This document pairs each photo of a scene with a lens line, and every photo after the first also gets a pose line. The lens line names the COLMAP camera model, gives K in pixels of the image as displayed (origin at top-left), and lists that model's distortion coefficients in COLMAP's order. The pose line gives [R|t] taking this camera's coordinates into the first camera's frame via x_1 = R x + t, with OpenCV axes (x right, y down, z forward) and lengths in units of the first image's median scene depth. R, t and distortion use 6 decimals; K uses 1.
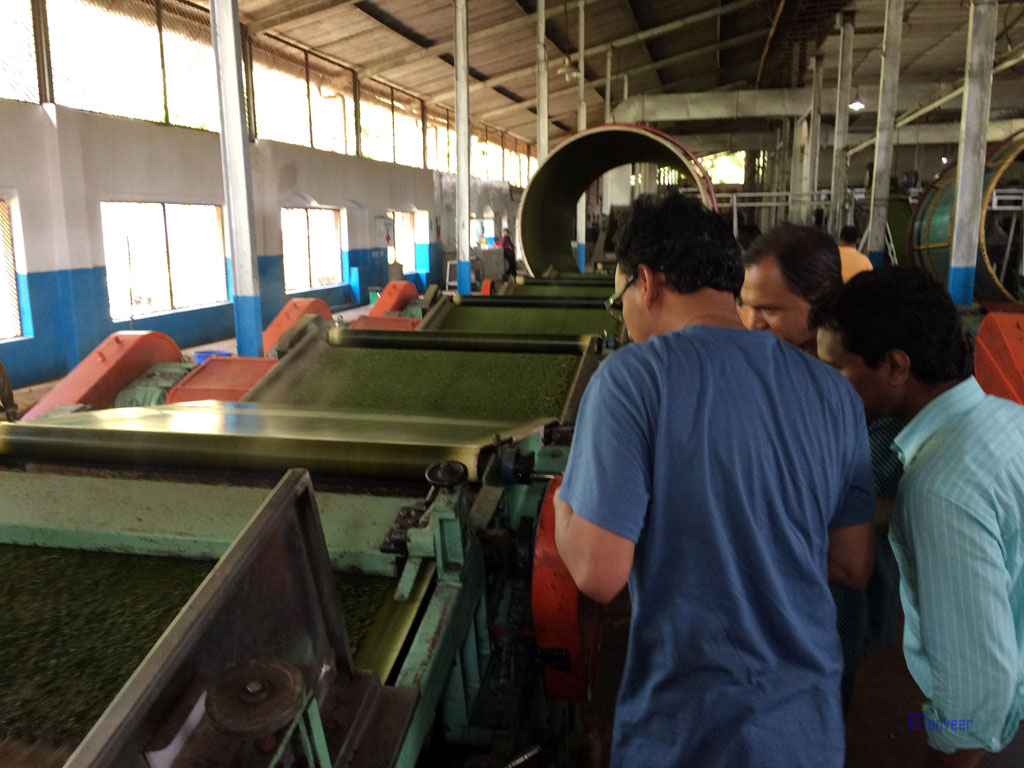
lens RADIAL K [[863.8, 0, 512.0], [0, 863.8, 384.0], [0, 0, 1]] dist [0.080779, -0.116205]
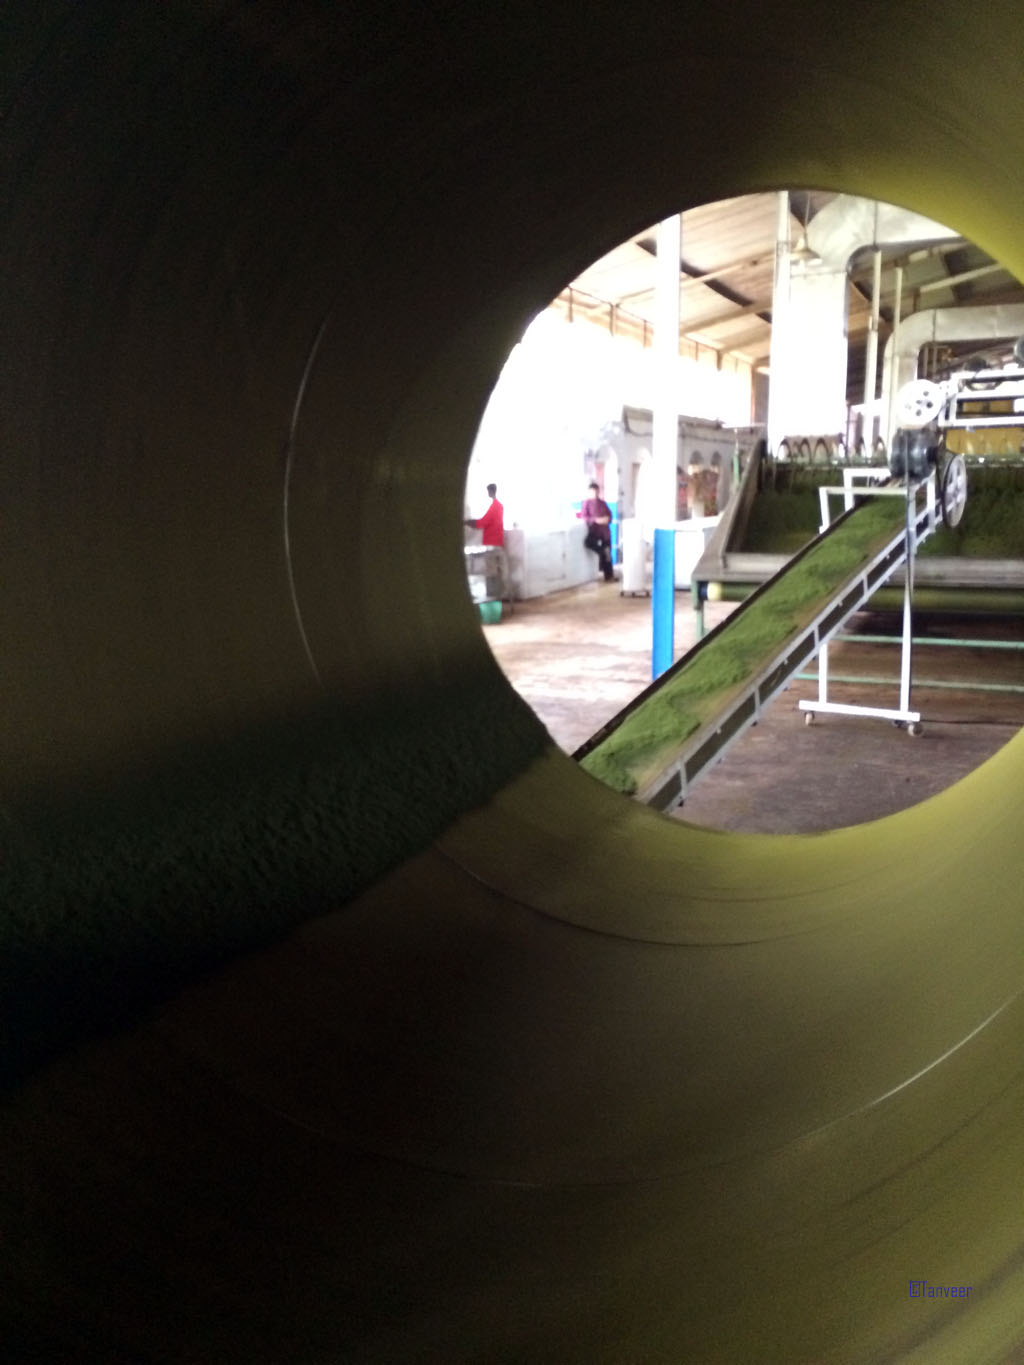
lens RADIAL K [[1081.5, 0, 512.0], [0, 1081.5, 682.5], [0, 0, 1]] dist [0.013267, 0.002203]
pose [[0.980168, 0.034653, -0.195116, 0.097384], [-0.033374, 0.999394, 0.009842, -0.089846], [0.195338, -0.003136, 0.980731, 0.481391]]
